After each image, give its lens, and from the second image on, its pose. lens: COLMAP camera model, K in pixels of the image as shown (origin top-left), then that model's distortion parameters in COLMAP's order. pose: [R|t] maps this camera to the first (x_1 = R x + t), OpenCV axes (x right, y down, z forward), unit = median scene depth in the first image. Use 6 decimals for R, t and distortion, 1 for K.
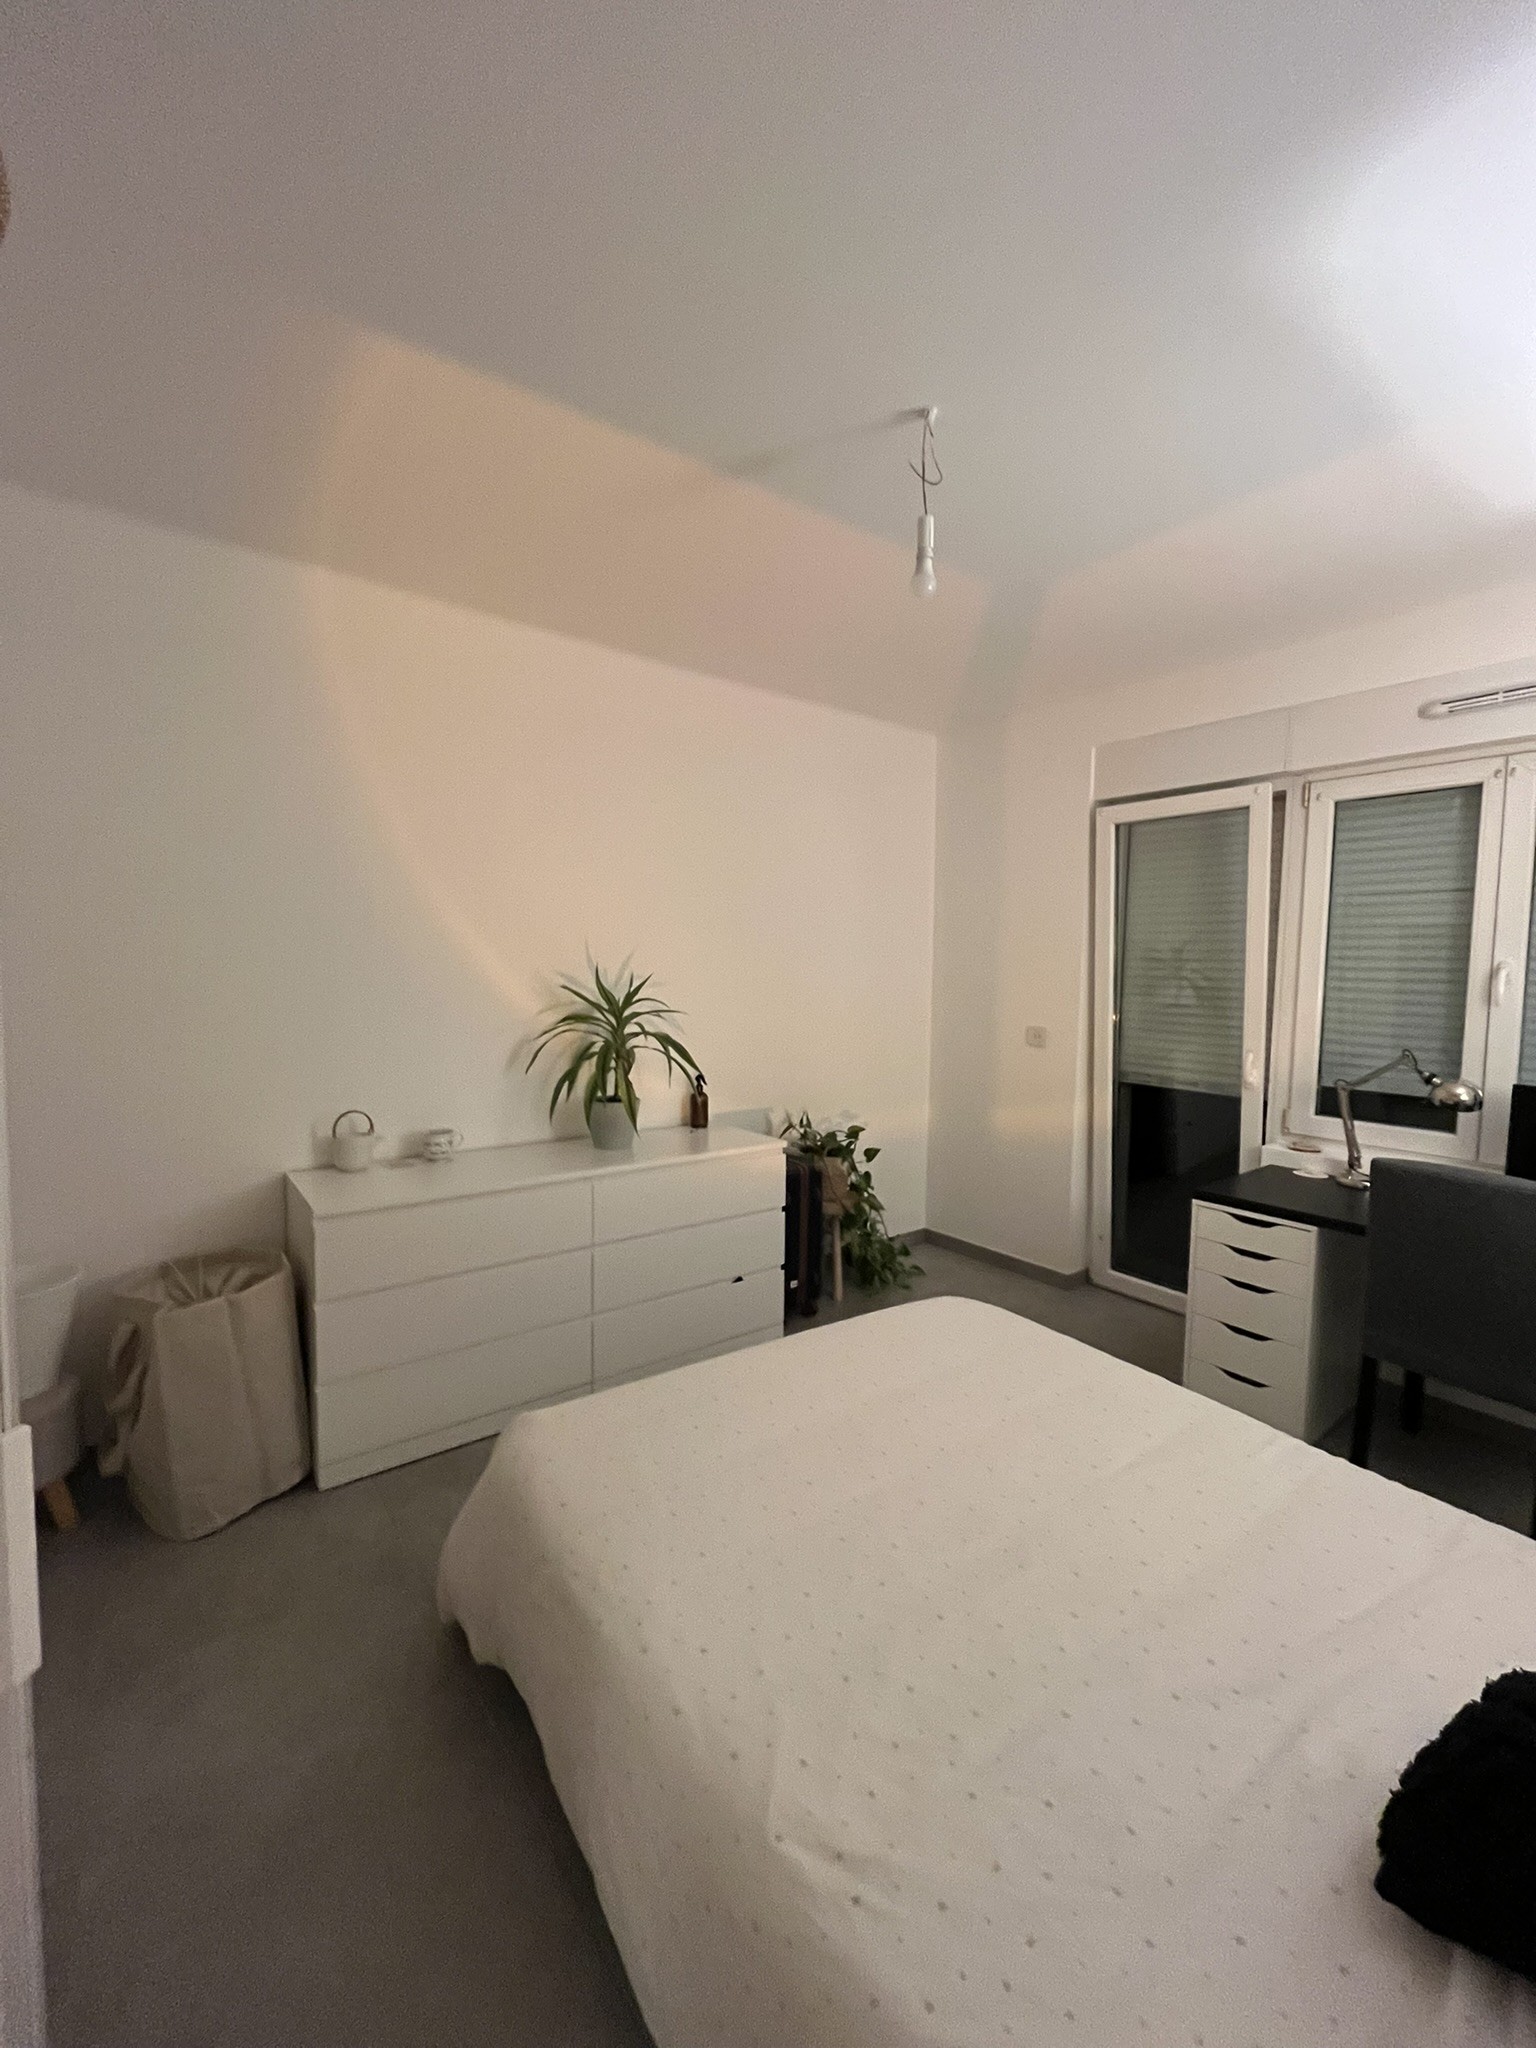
lens RADIAL K [[831.6, 0, 766.4], [0, 831.6, 1020.8], [0, 0, 1]] dist [-0.002550, -0.000305]
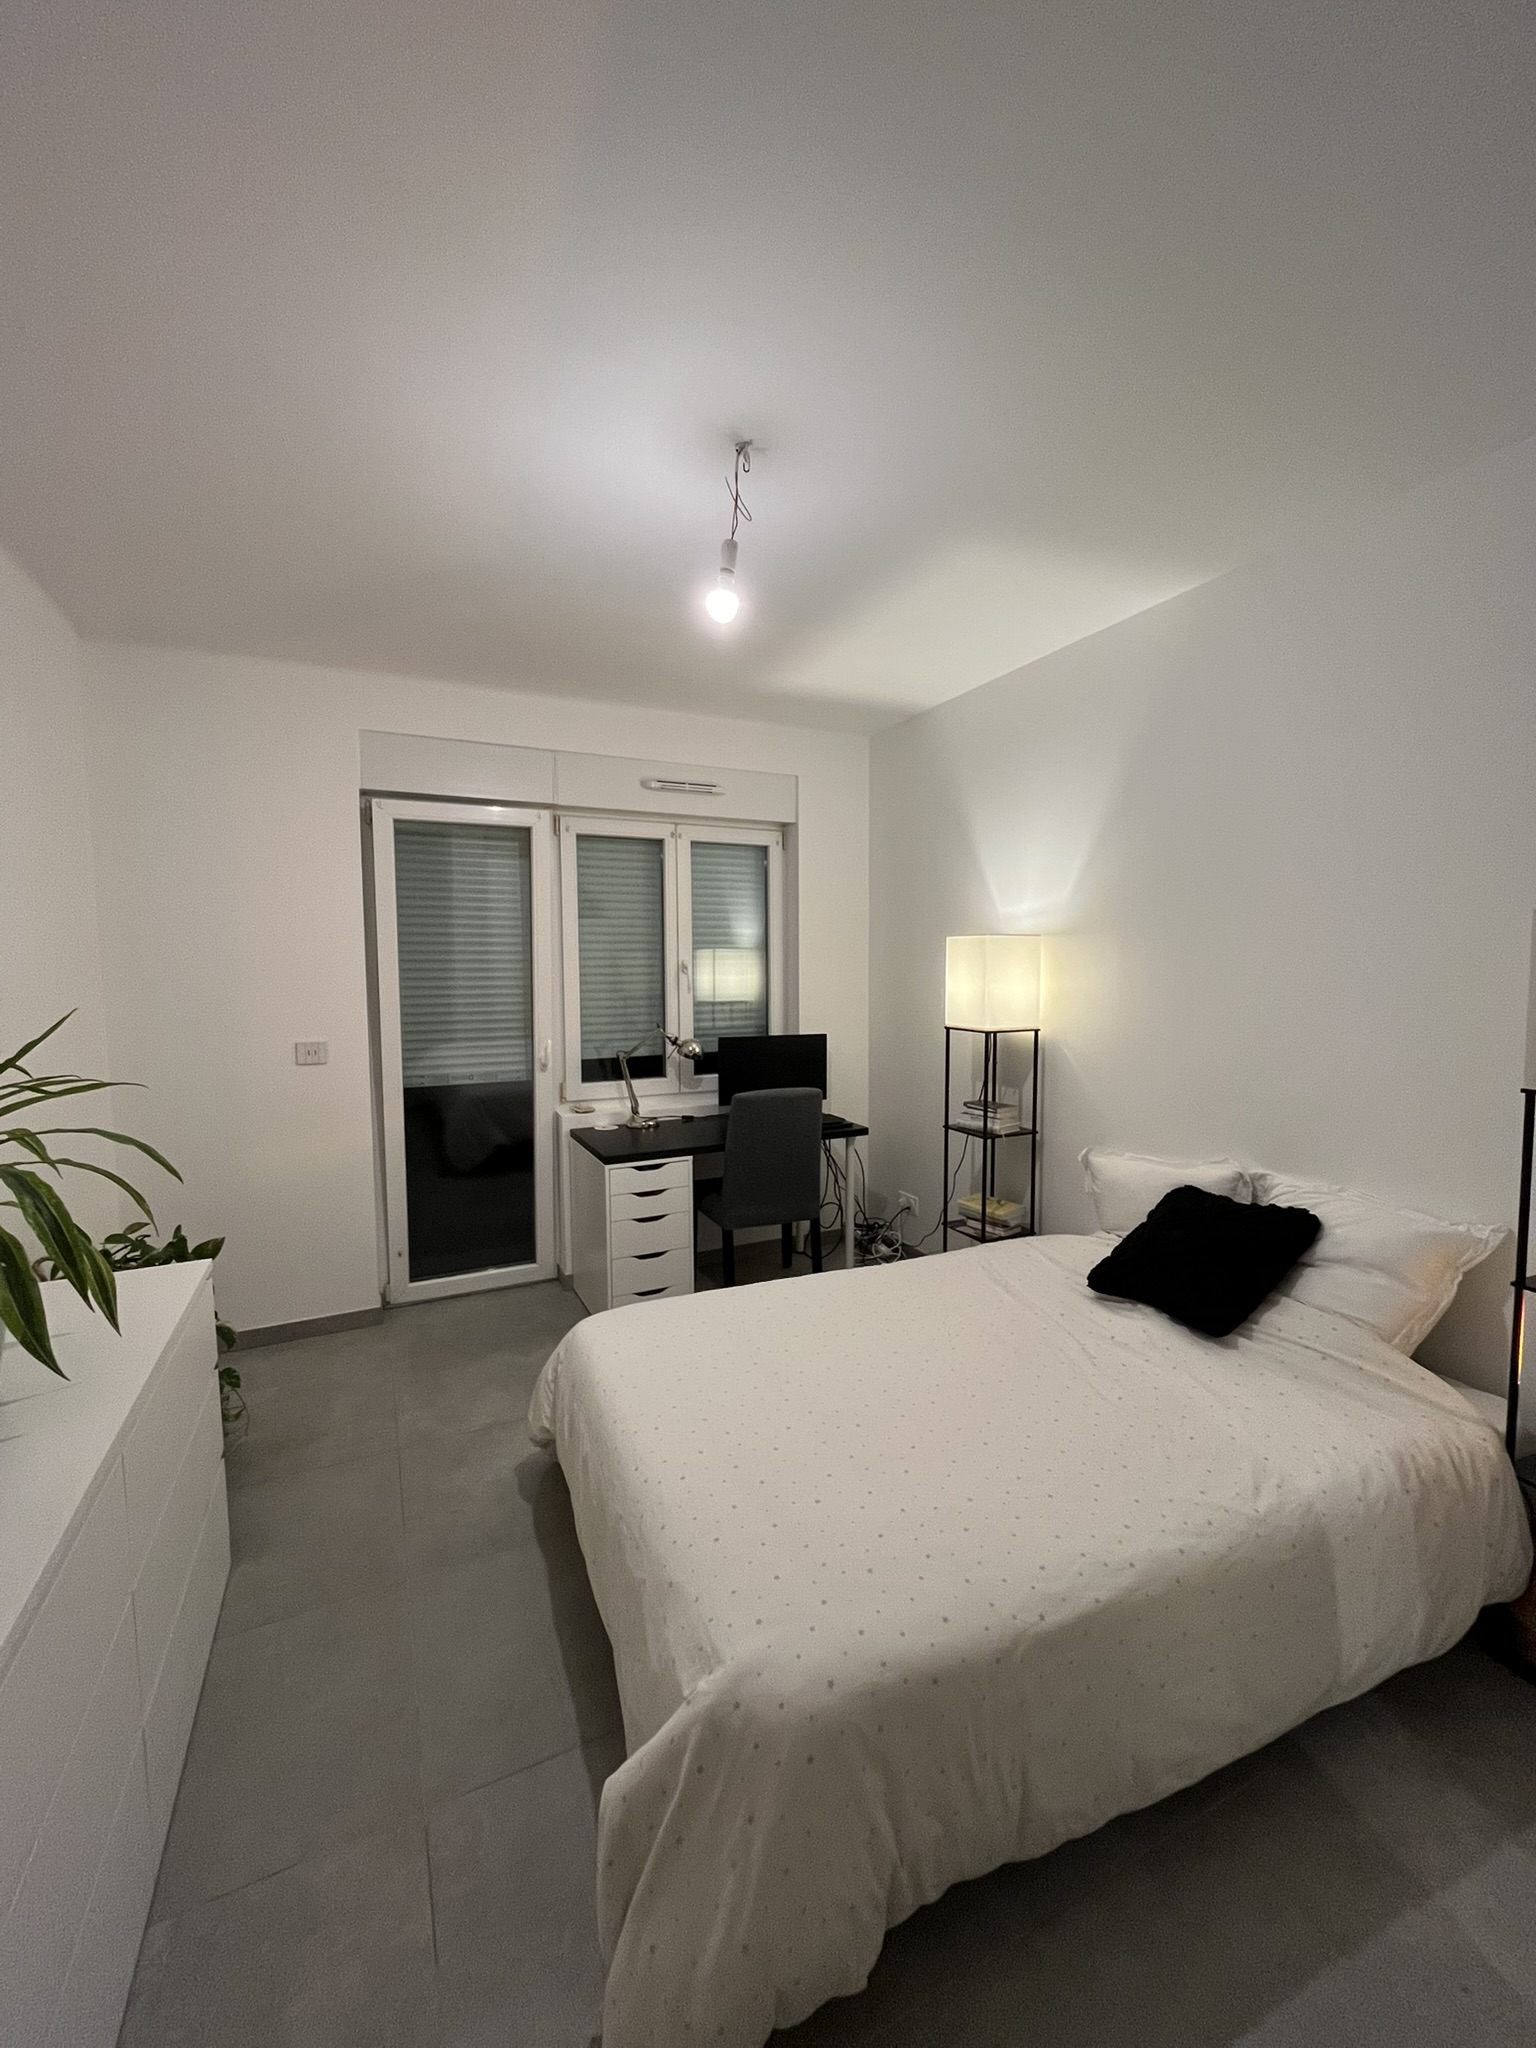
lens RADIAL K [[831.6, 0, 766.4], [0, 831.6, 1020.8], [0, 0, 1]] dist [-0.002550, -0.000305]
pose [[0.210556, -0.088558, 0.973562, -0.547072], [0.077023, 0.994295, 0.073786, -0.056365], [-0.974543, 0.059450, 0.216175, 0.492530]]
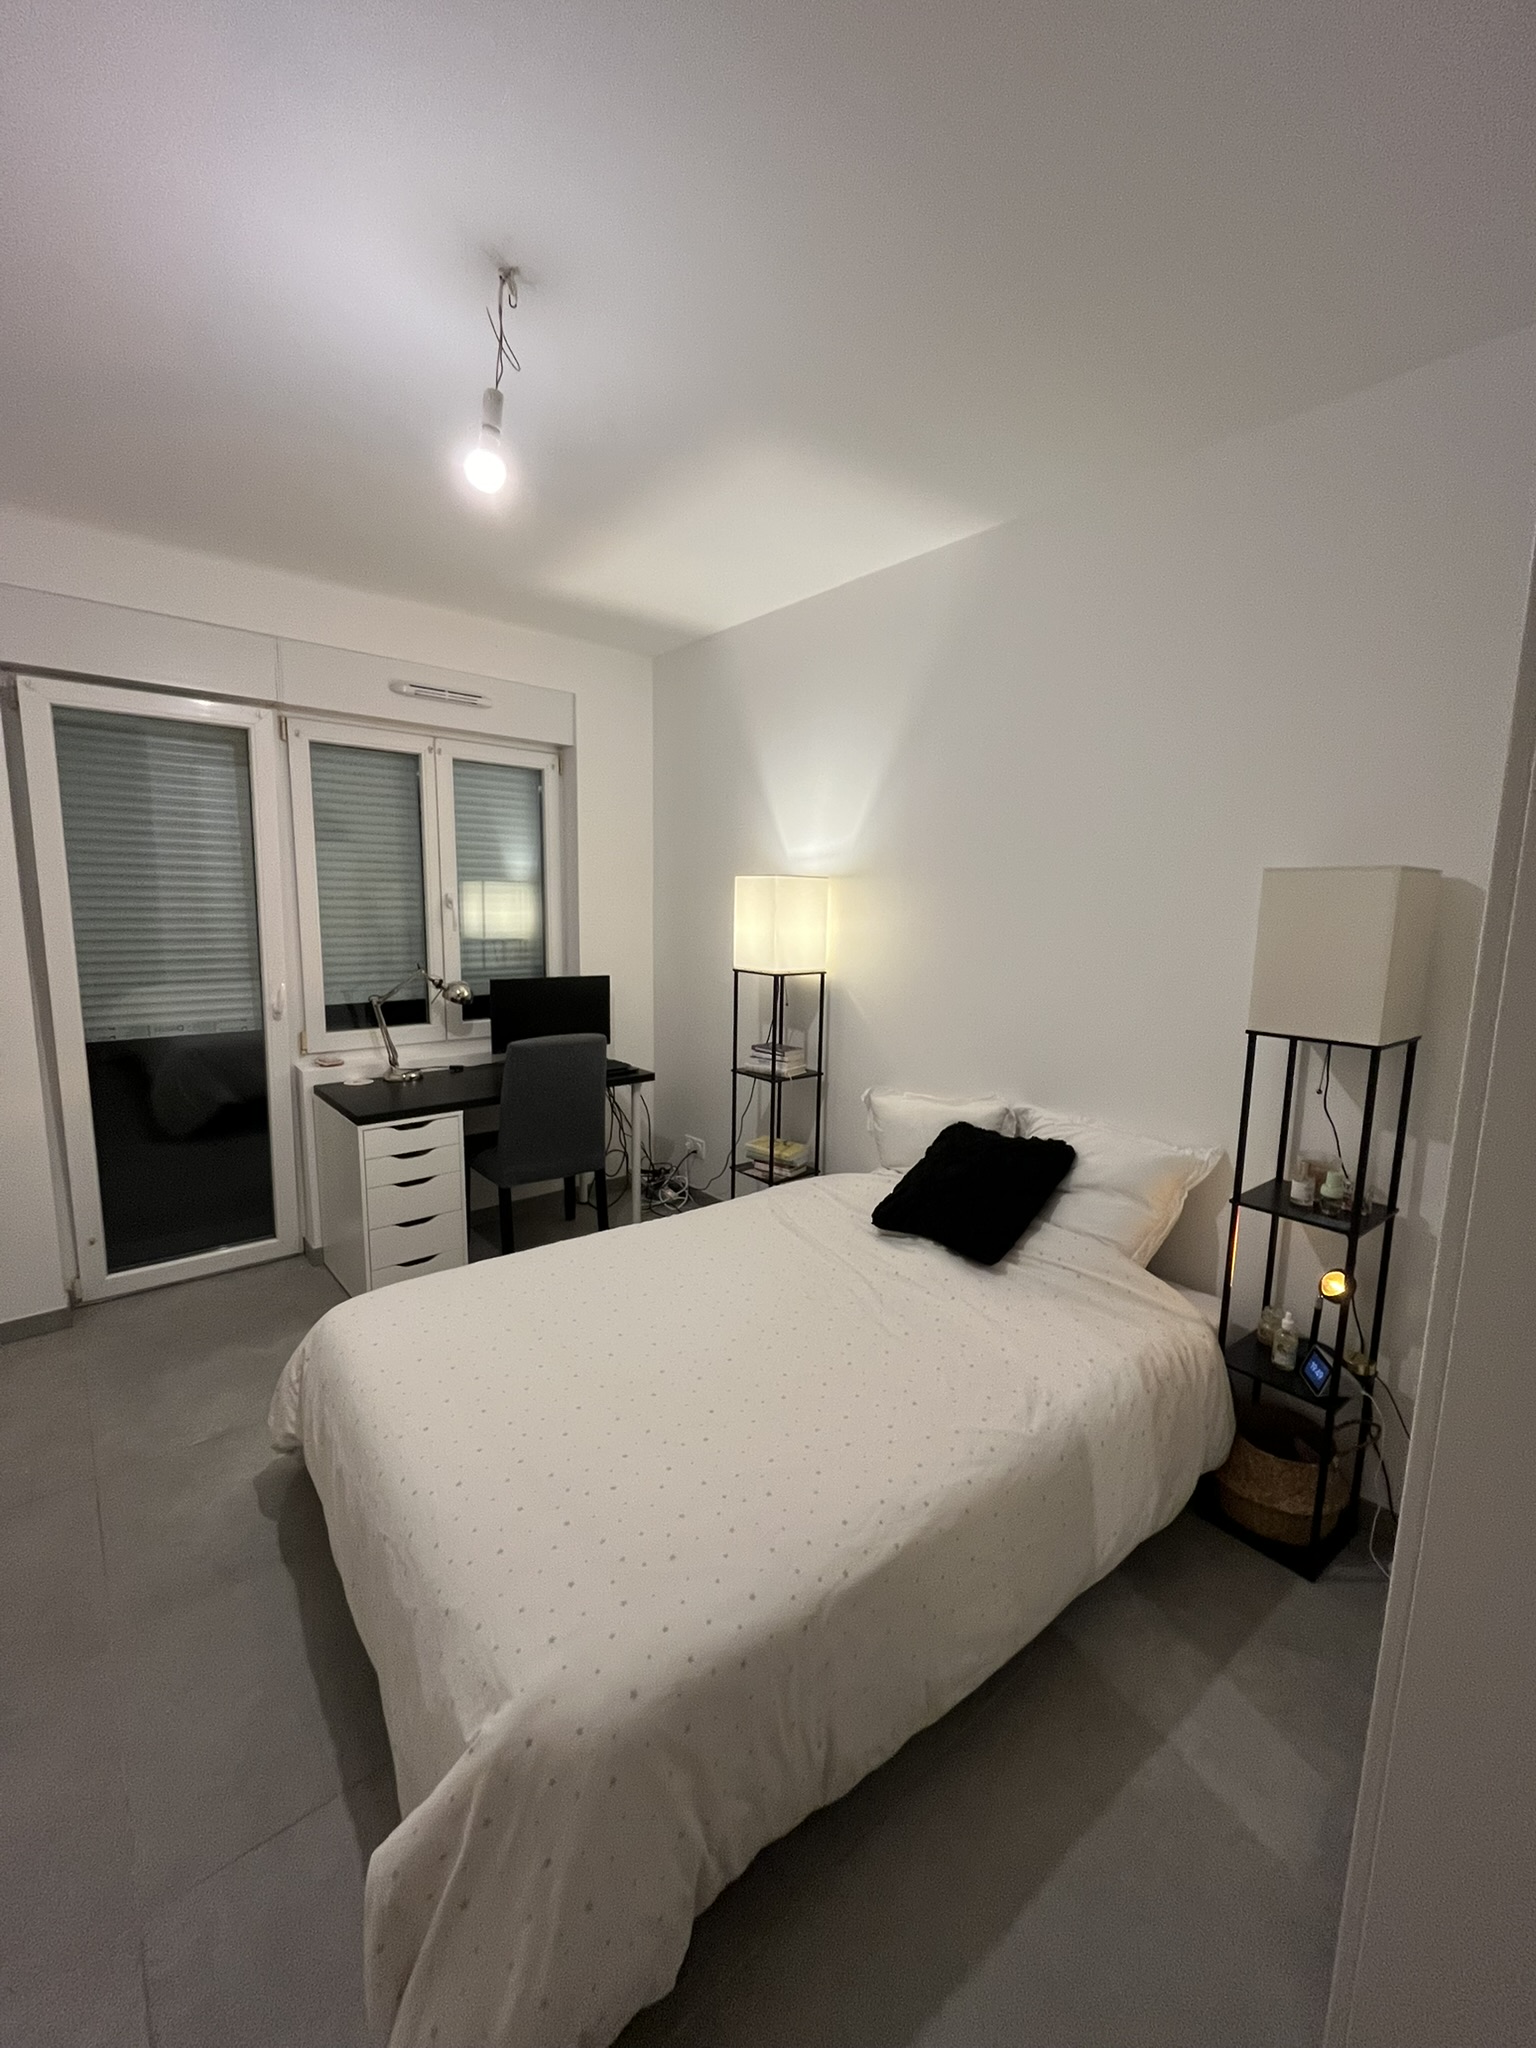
lens RADIAL K [[831.6, 0, 766.4], [0, 831.6, 1020.8], [0, 0, 1]] dist [-0.002550, -0.000305]
pose [[-0.050055, -0.163015, 0.985353, -0.495604], [0.050378, 0.984922, 0.165503, -0.059472], [-0.997475, 0.057925, -0.041088, 0.507312]]
